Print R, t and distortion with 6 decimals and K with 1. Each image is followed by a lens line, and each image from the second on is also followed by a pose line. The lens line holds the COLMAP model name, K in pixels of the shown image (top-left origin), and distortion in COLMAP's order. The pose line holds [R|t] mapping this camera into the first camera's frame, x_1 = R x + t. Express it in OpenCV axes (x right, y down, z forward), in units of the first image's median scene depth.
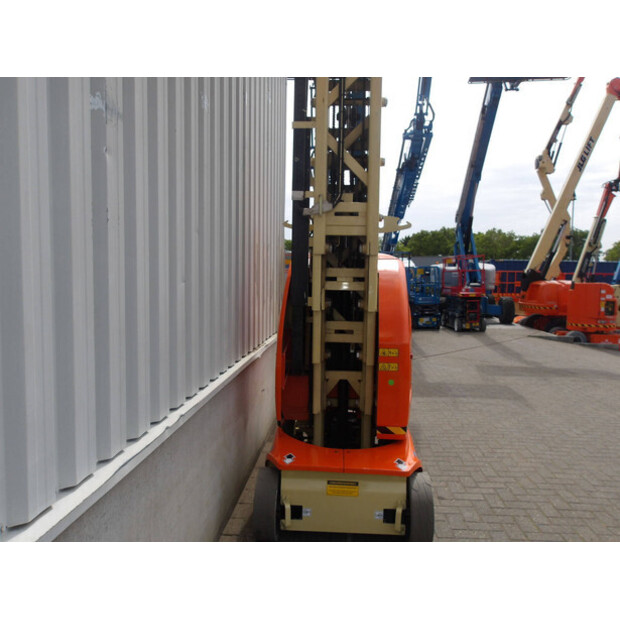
lens RADIAL K [[505.9, 0, 311.3], [0, 505.9, 308.4], [0, 0, 1]] dist [0.002242, 0.008774]
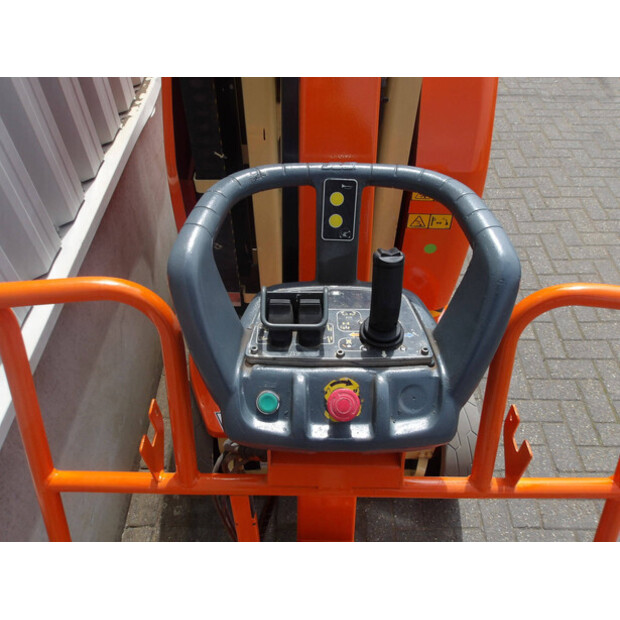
lens RADIAL K [[505.9, 0, 313.6], [0, 505.9, 310.0], [0, 0, 1]] dist [0.002242, 0.008774]
pose [[0.998919, -0.044845, 0.012254, 0.033204], [0.024117, 0.725223, 0.688091, -0.095204], [-0.039745, -0.687052, 0.725521, 0.438510]]
